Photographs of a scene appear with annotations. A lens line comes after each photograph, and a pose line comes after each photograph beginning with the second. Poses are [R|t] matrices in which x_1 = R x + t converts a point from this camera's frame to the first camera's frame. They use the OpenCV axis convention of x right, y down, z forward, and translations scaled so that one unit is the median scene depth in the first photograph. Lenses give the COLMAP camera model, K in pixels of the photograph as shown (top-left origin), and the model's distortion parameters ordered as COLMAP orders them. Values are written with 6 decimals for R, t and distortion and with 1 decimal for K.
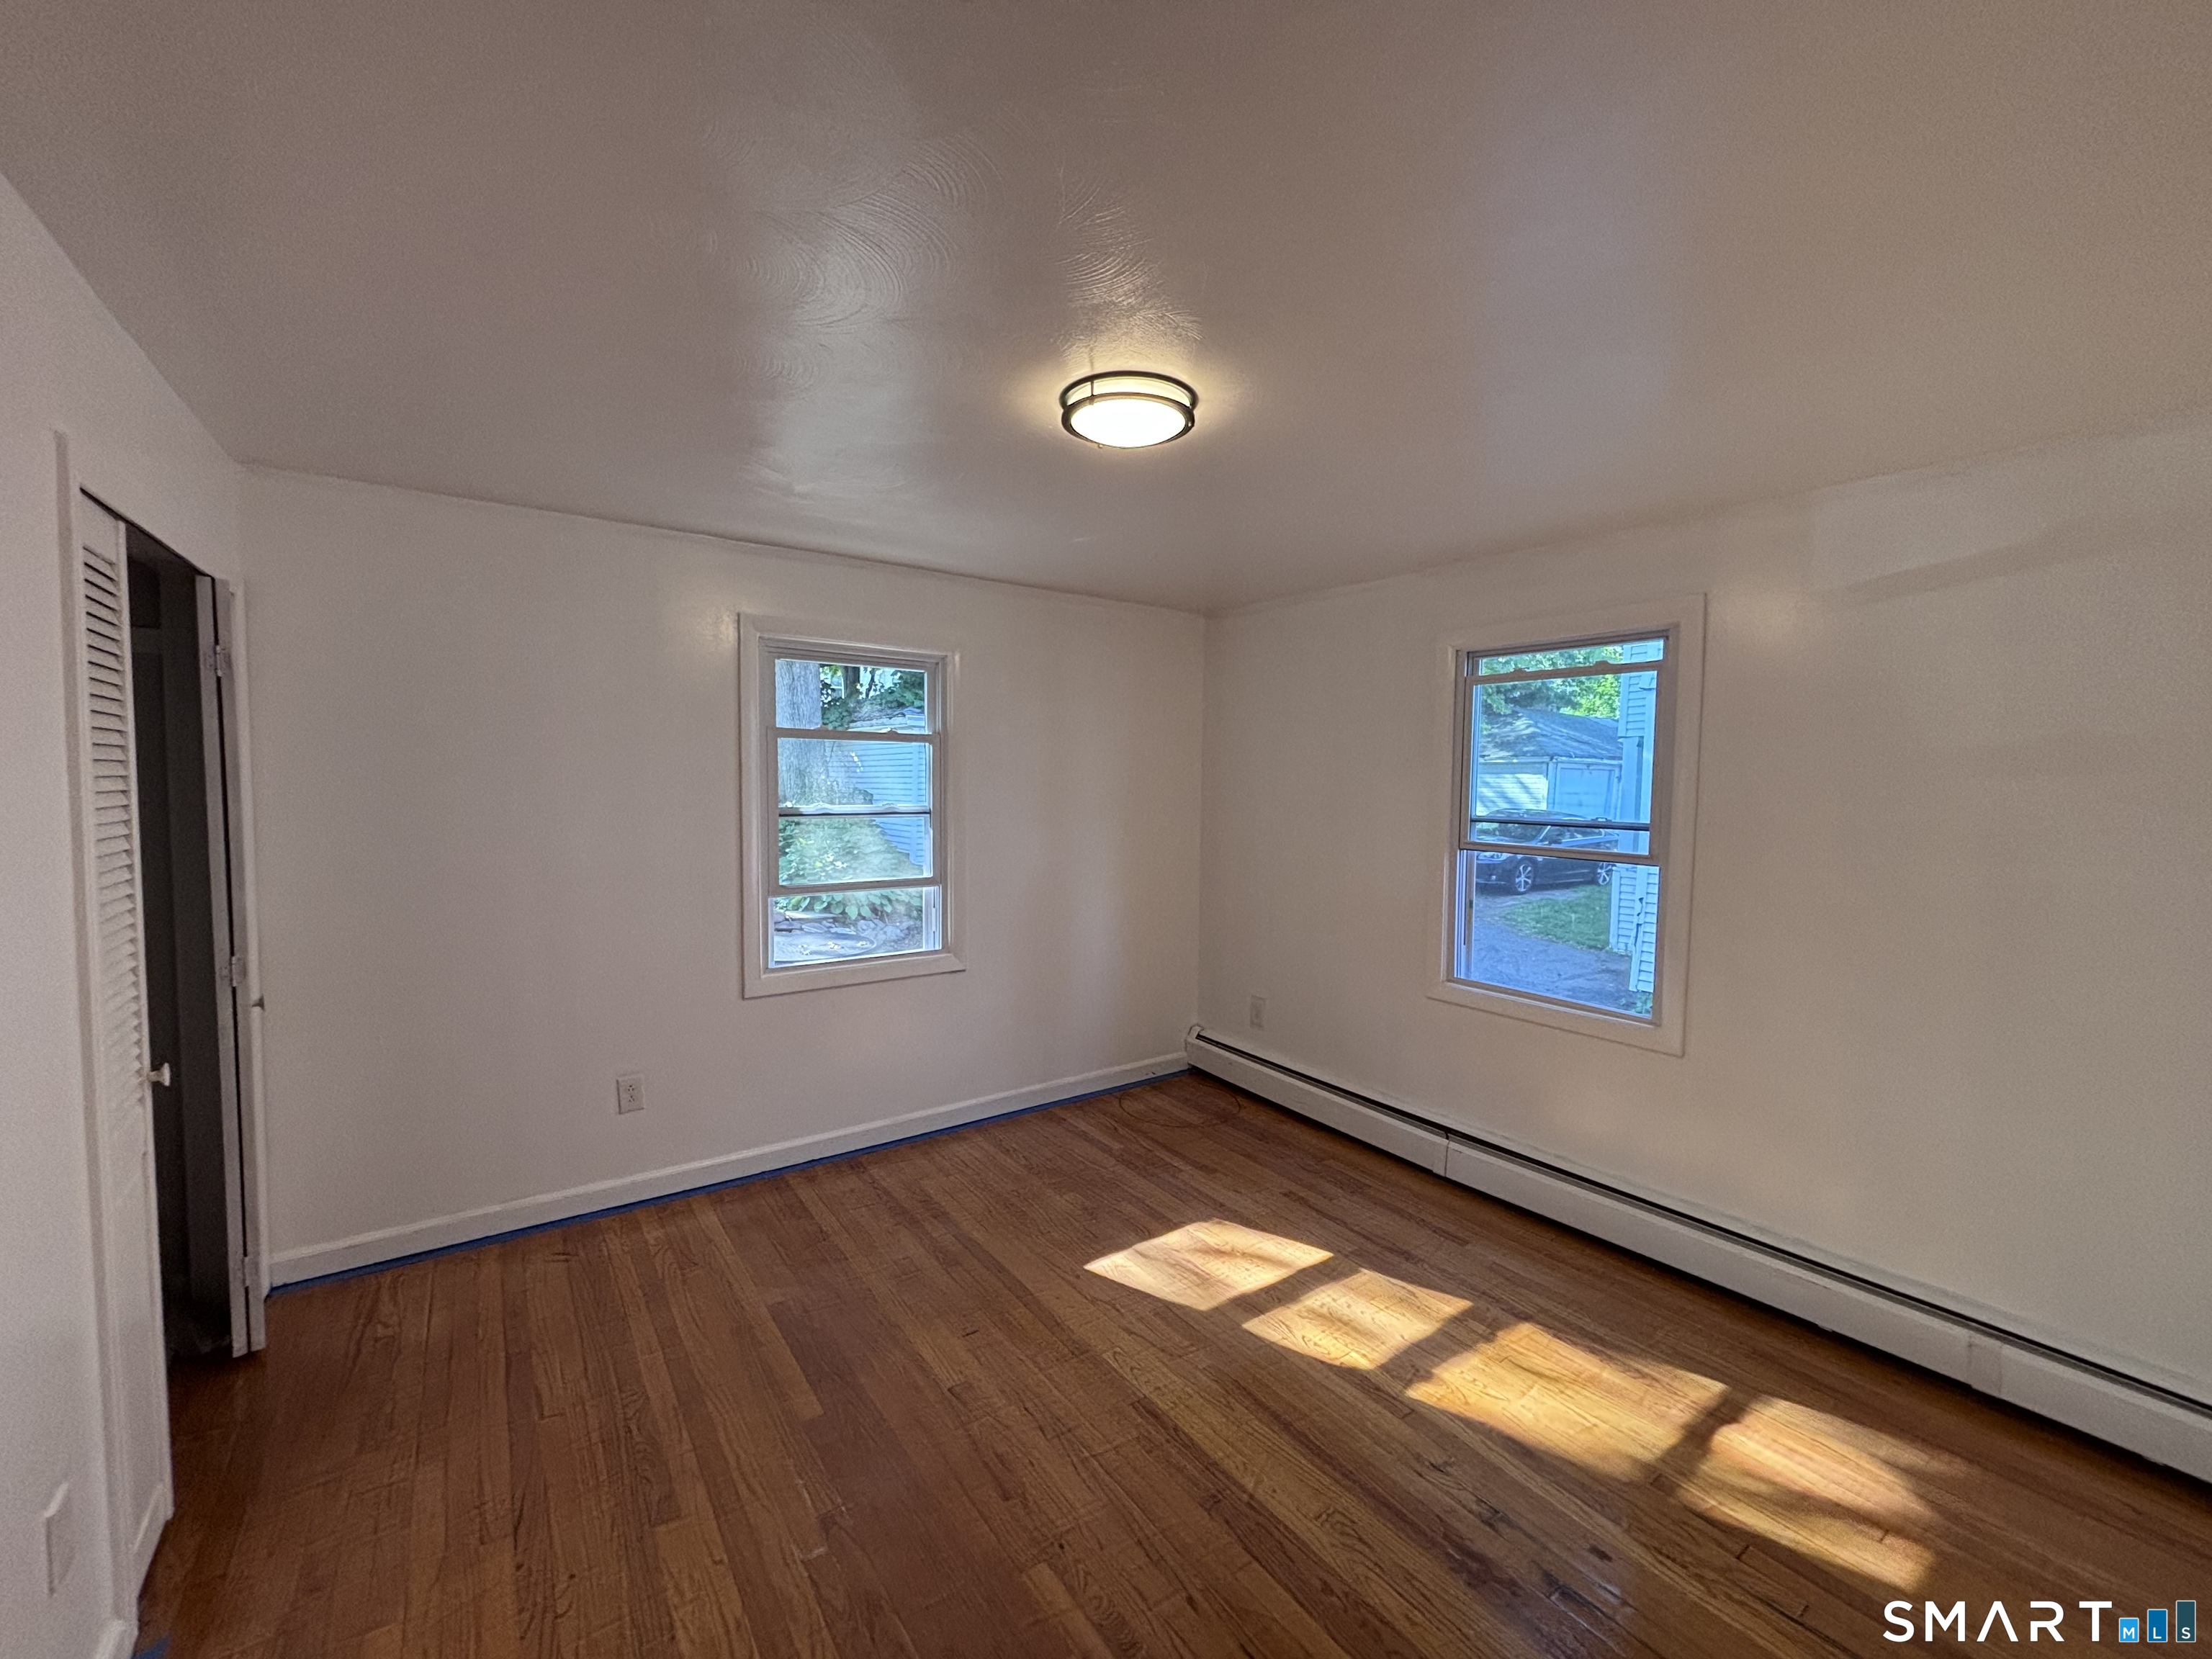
lens RADIAL K [[894.4, 0, 1112.7], [0, 894.4, 823.5], [0, 0, 1]] dist [-0.001230, -0.000961]
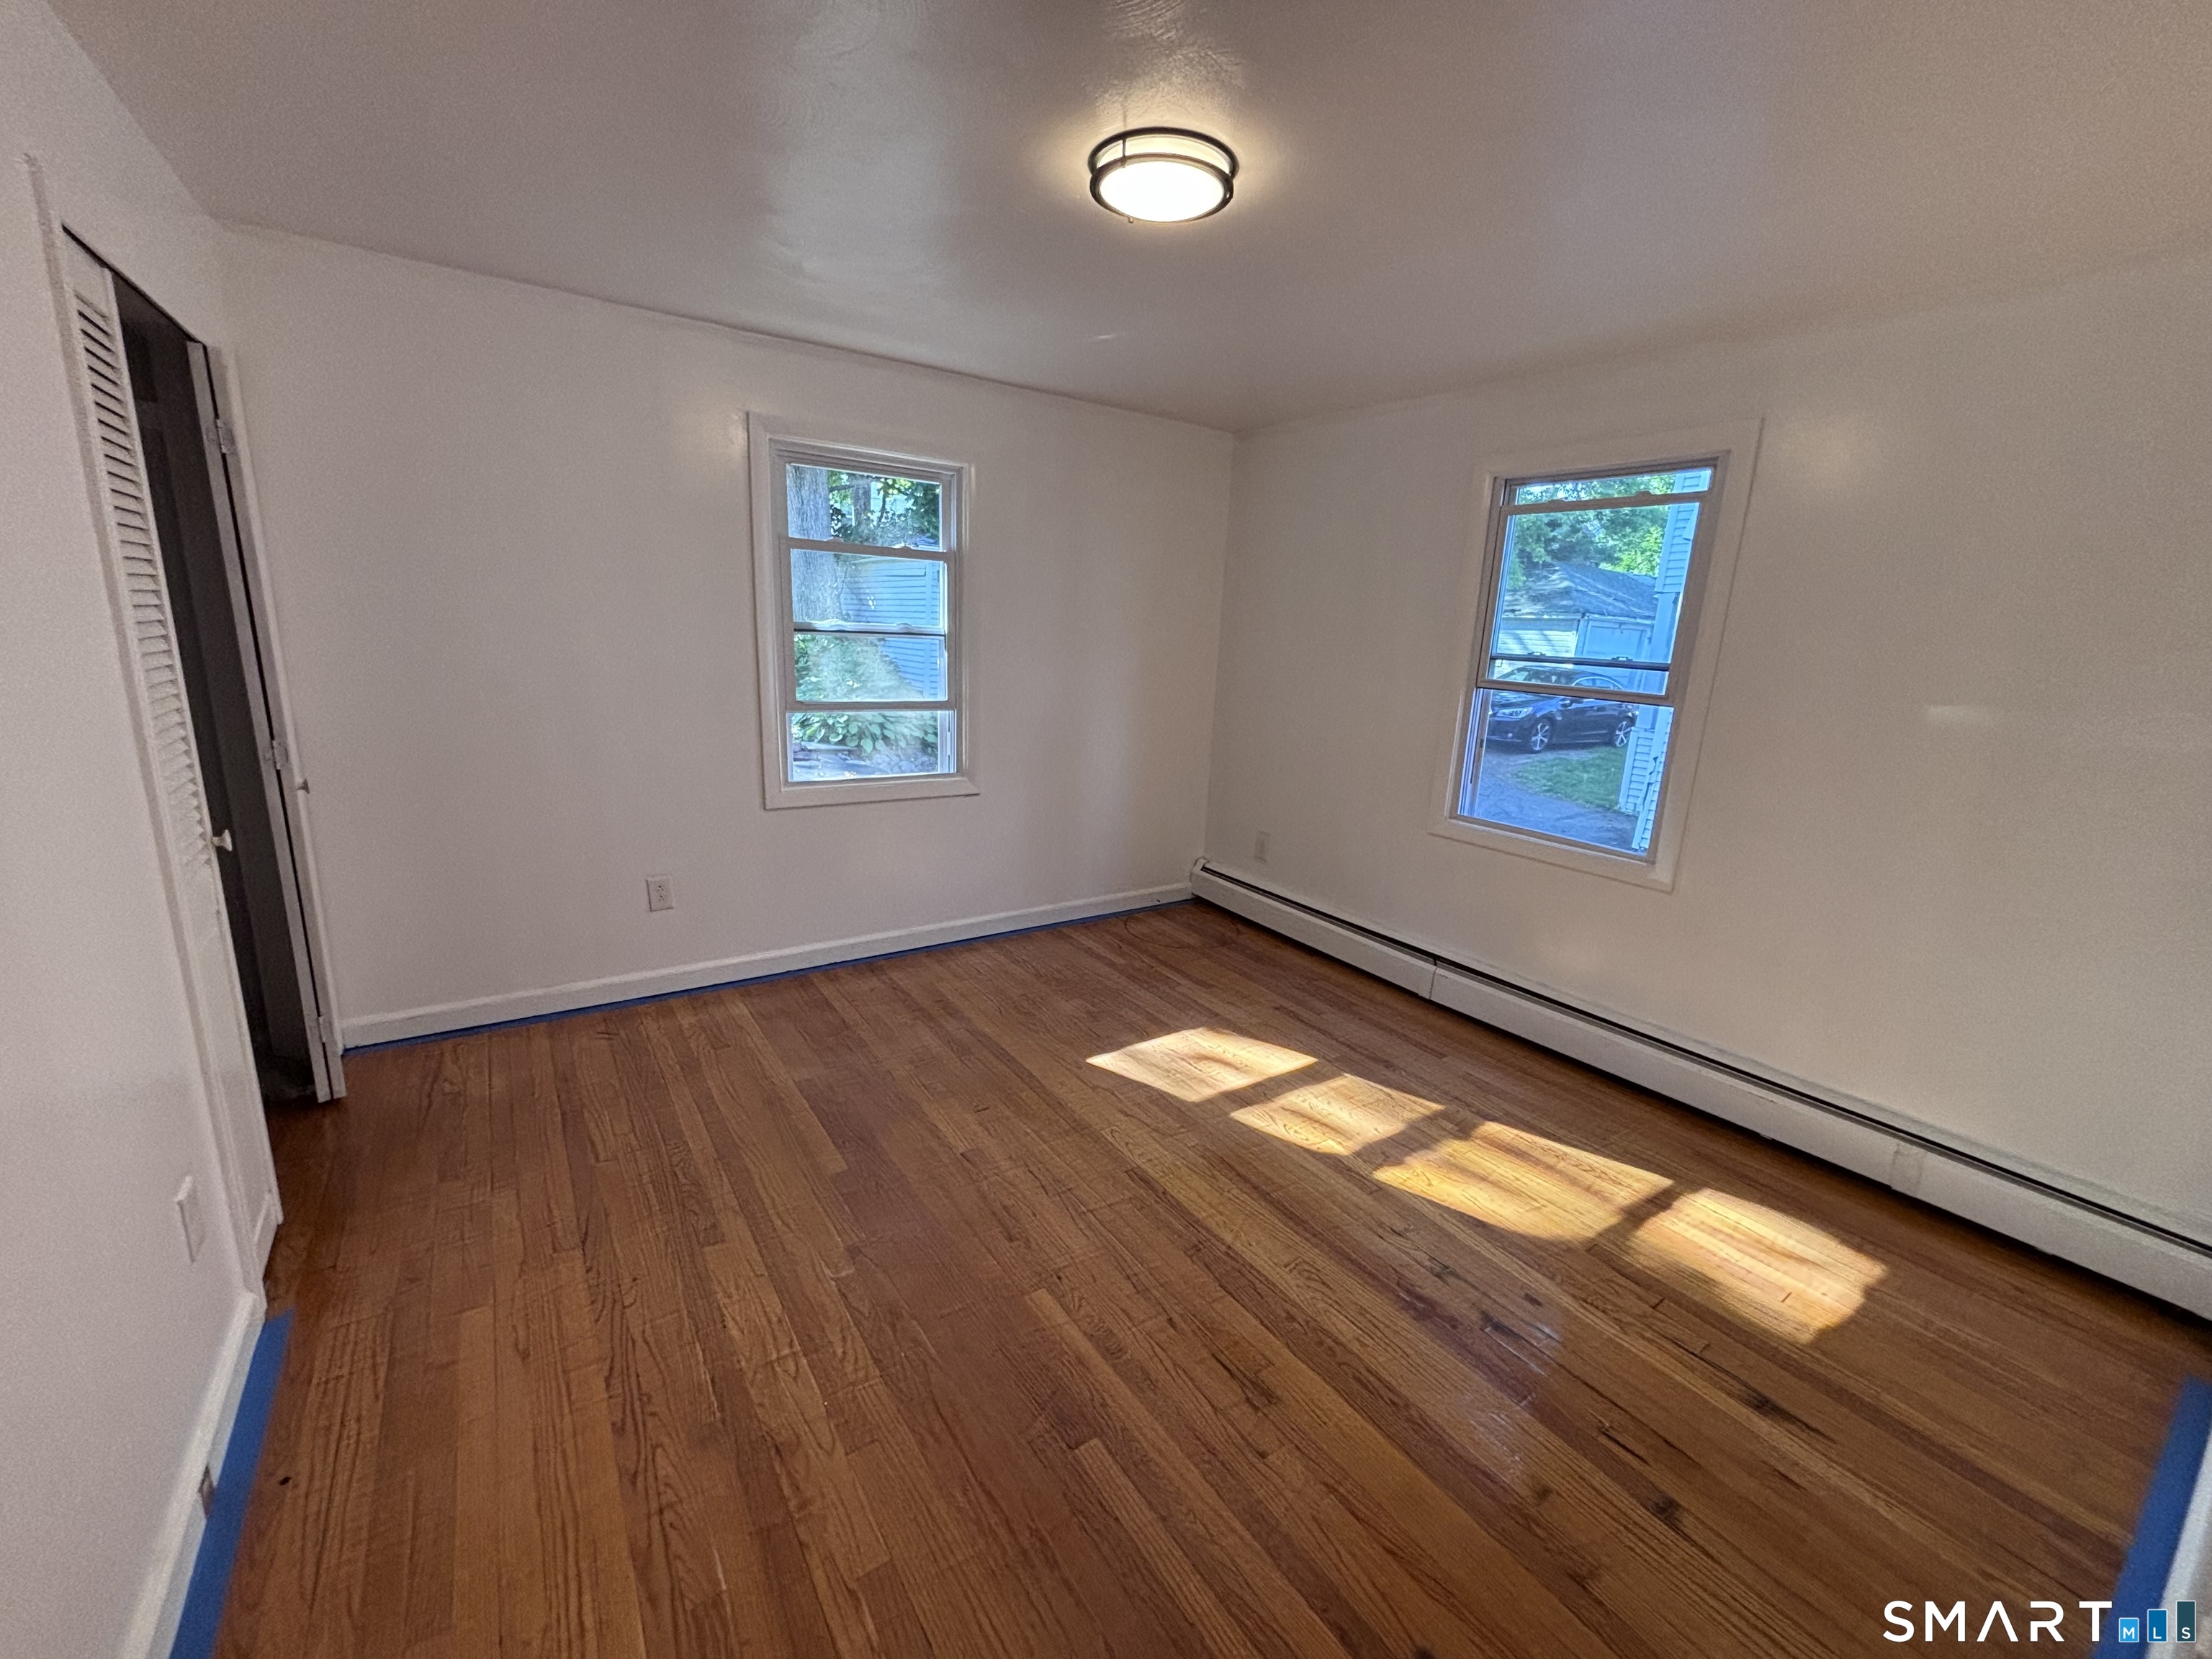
lens RADIAL K [[894.4, 0, 1112.7], [0, 894.4, 823.5], [0, 0, 1]] dist [-0.001230, -0.000961]
pose [[0.999247, 0.037272, -0.010802, 0.000848], [-0.034892, 0.984778, 0.170277, 0.031199], [0.016985, -0.169772, 0.985337, -0.017455]]
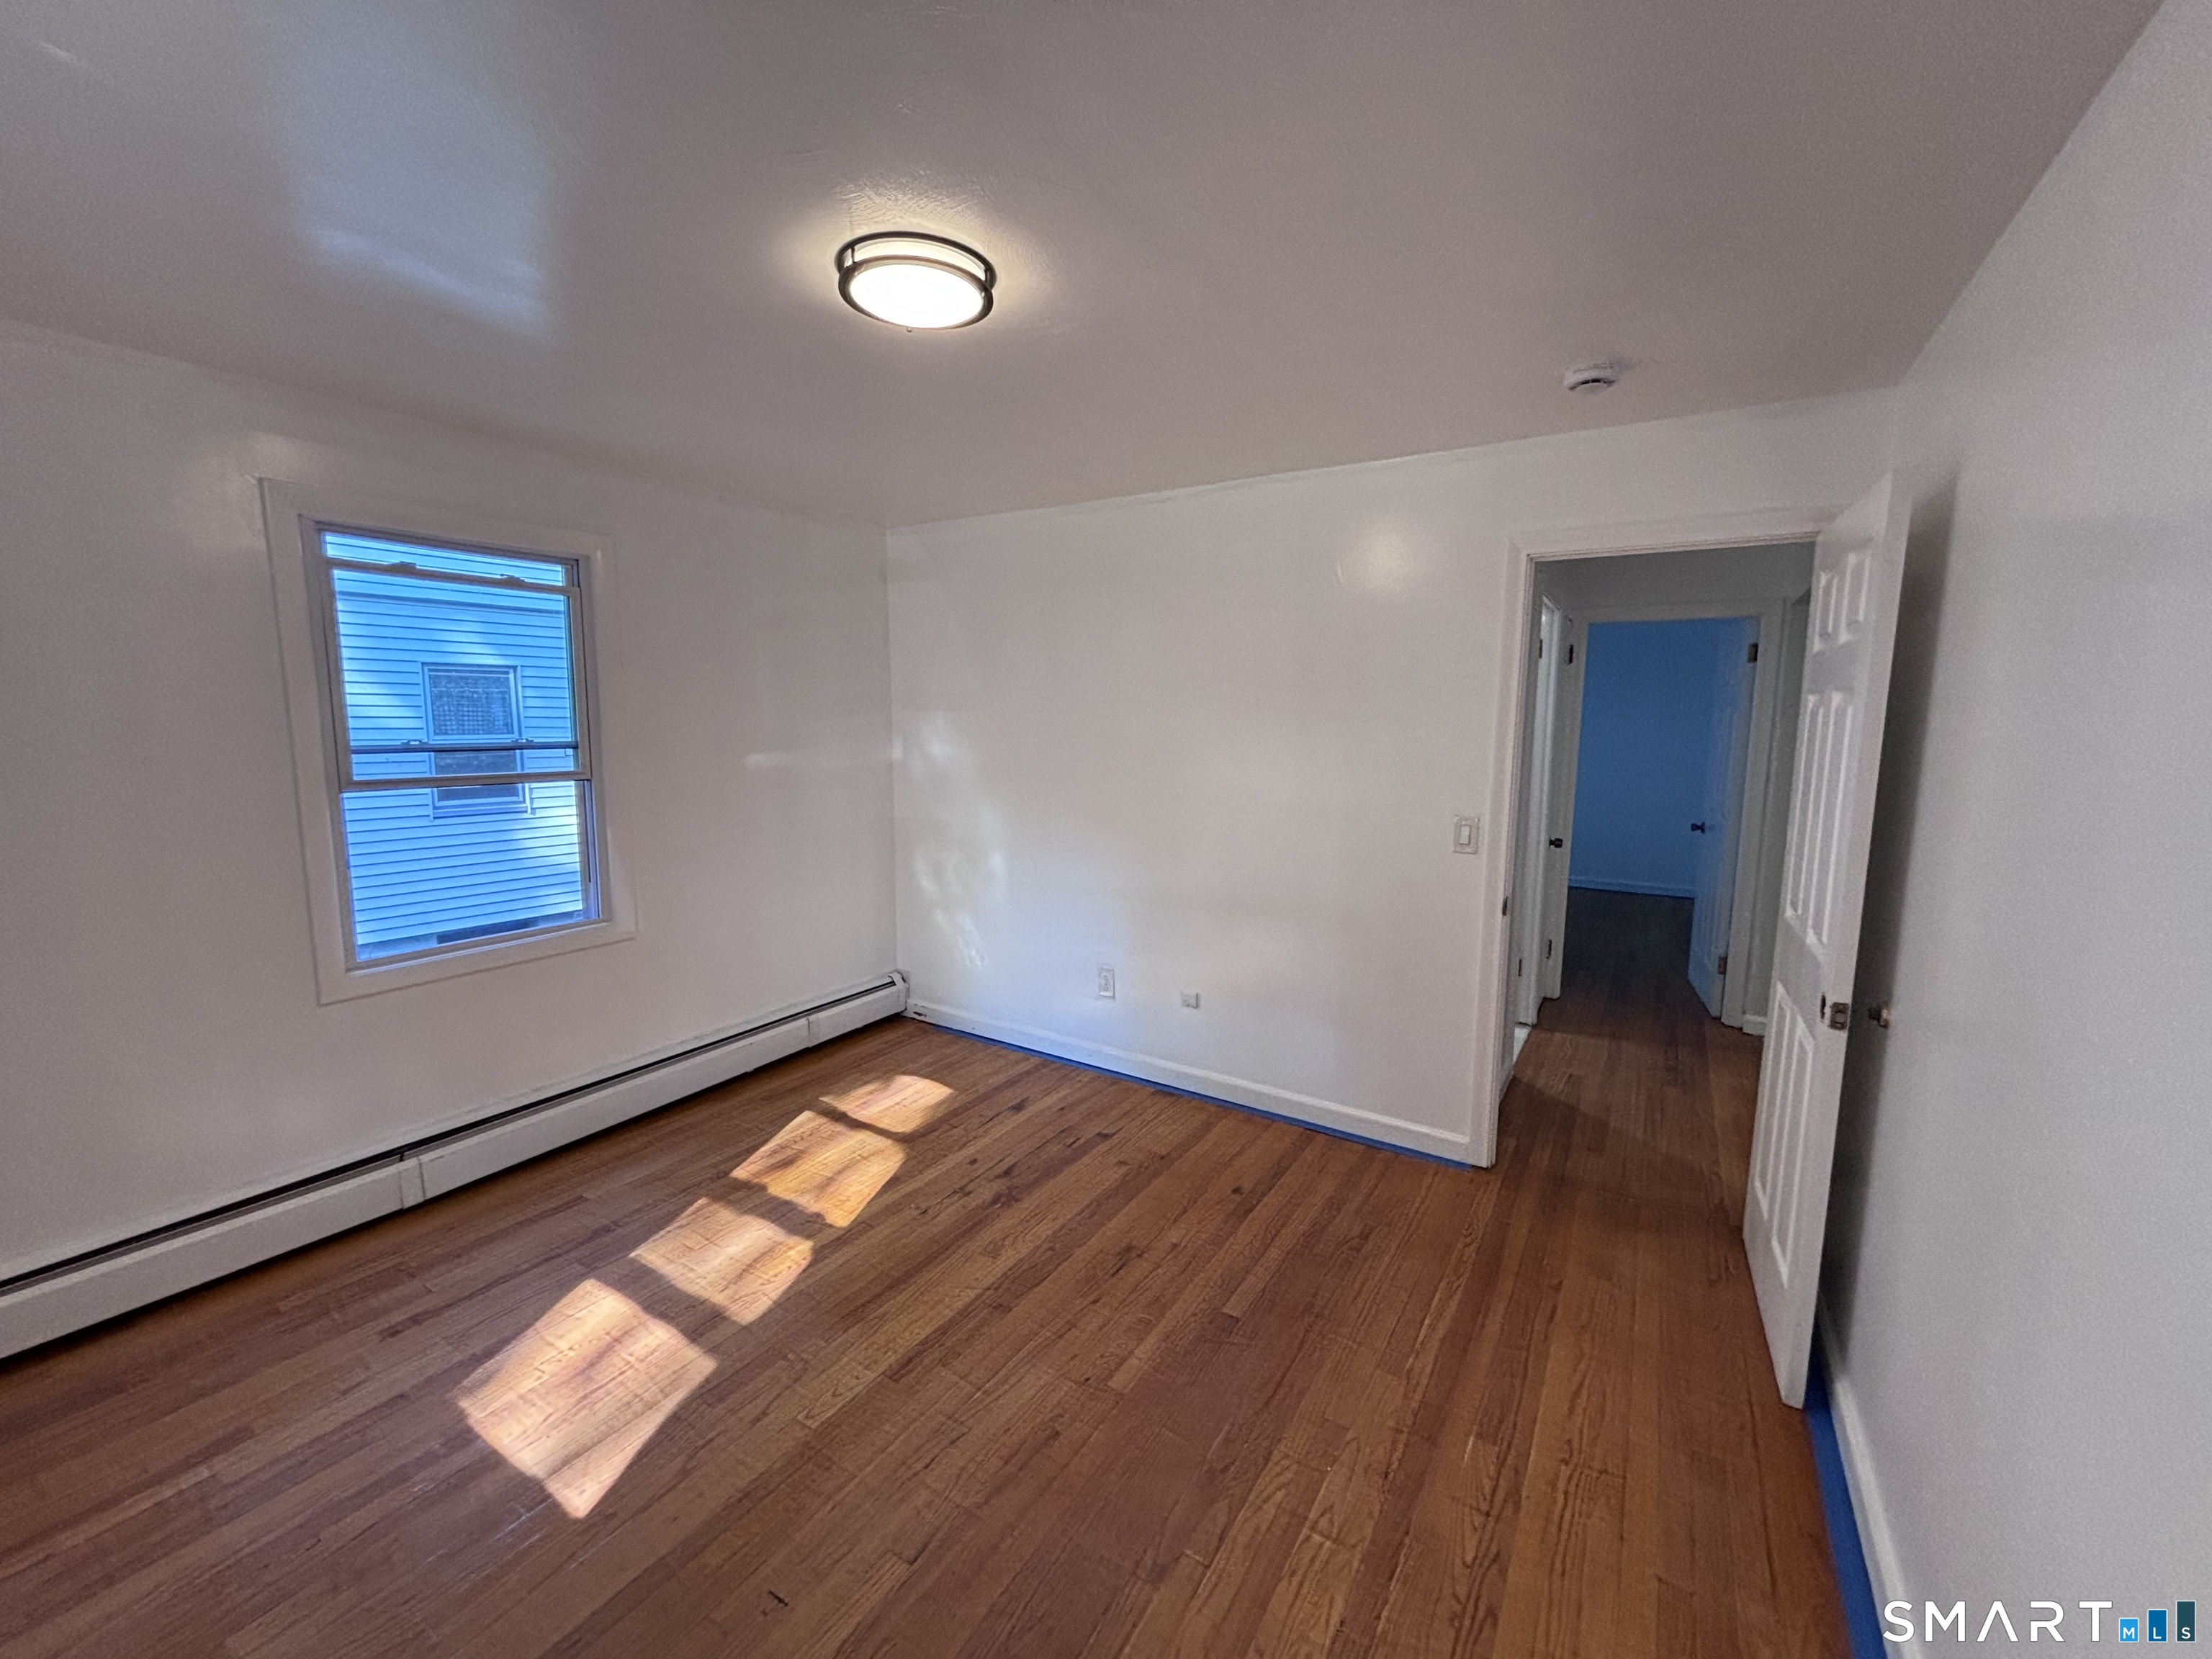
lens RADIAL K [[872.8, 0, 1106.0], [0, 872.8, 829.5], [0, 0, 1]] dist [0.000411, 0.000142]
pose [[-0.367487, -0.138893, 0.919599, -0.699462], [0.031651, 0.986345, 0.161623, -0.051536], [-0.929490, 0.088500, -0.358073, 0.915299]]
